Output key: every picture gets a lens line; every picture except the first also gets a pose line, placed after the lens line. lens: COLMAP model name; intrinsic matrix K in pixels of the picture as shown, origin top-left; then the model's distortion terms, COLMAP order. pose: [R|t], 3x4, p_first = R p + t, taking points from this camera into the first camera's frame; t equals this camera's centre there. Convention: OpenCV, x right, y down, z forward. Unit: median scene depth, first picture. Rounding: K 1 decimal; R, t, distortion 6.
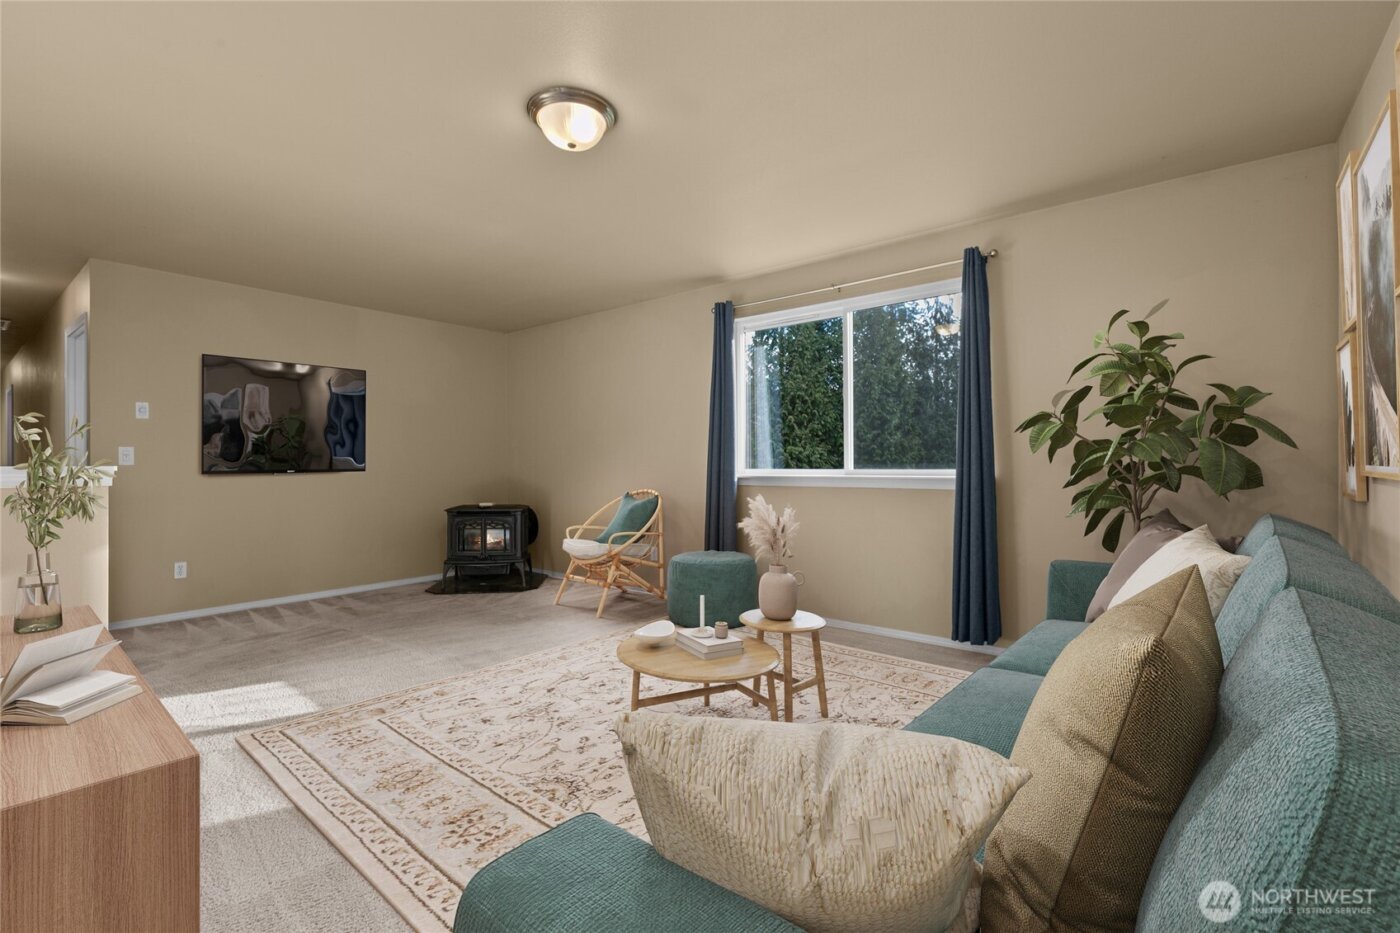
lens RADIAL K [[638.4, 0, 700.1], [0, 638.4, 456.7], [0, 0, 1]] dist [0.002475, 0.000300]
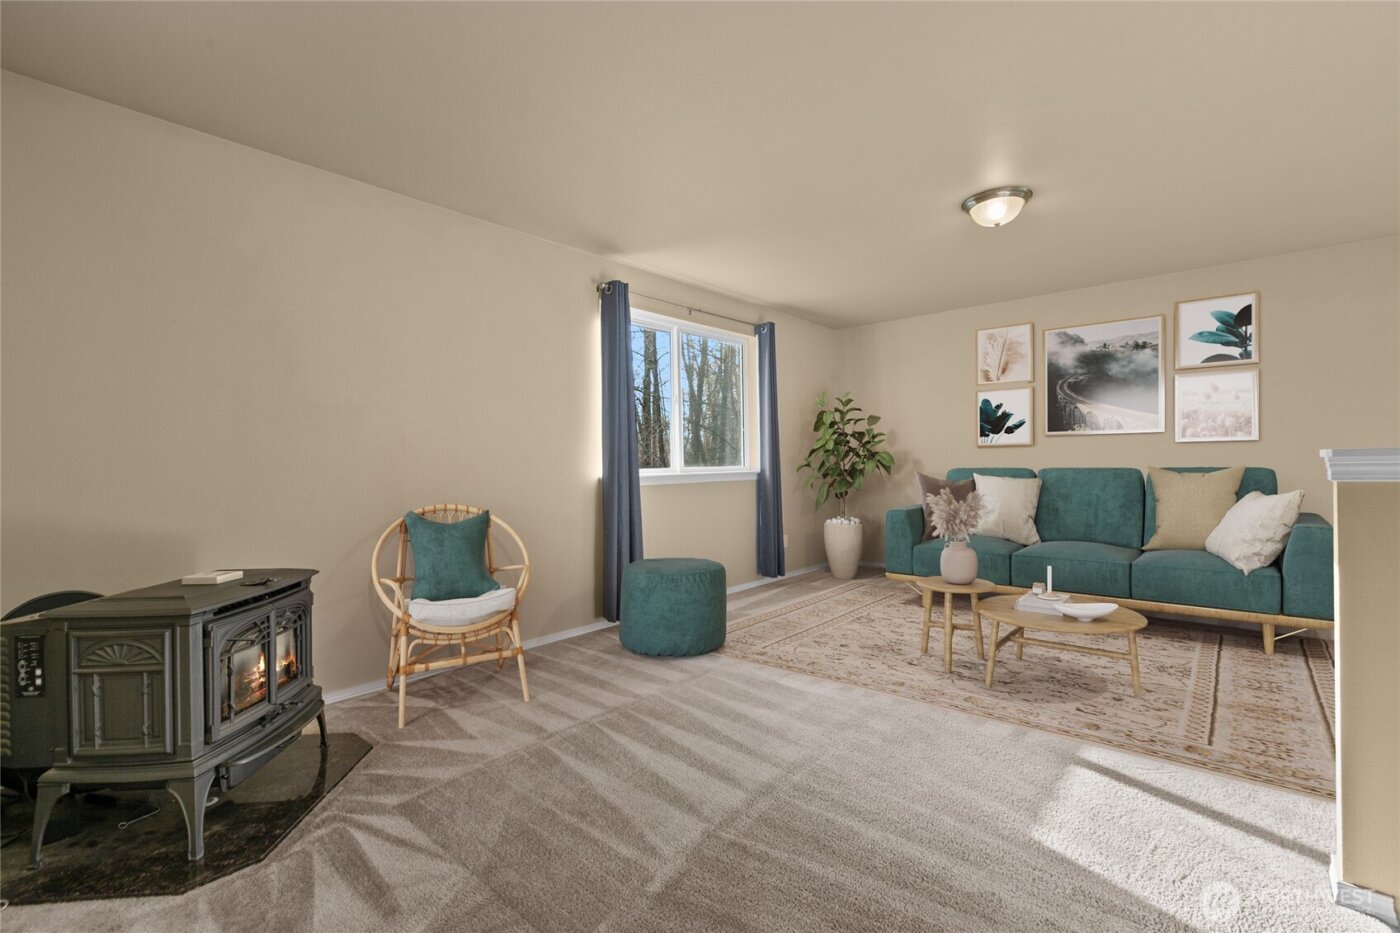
lens RADIAL K [[638.4, 0, 700.1], [0, 638.4, 456.7], [0, 0, 1]] dist [0.002475, 0.000300]
pose [[0.022179, 0.006725, 0.999731, -1.291912], [0.004575, 0.999966, -0.006828, 0.060013], [-0.999744, 0.004725, 0.022148, 1.591545]]
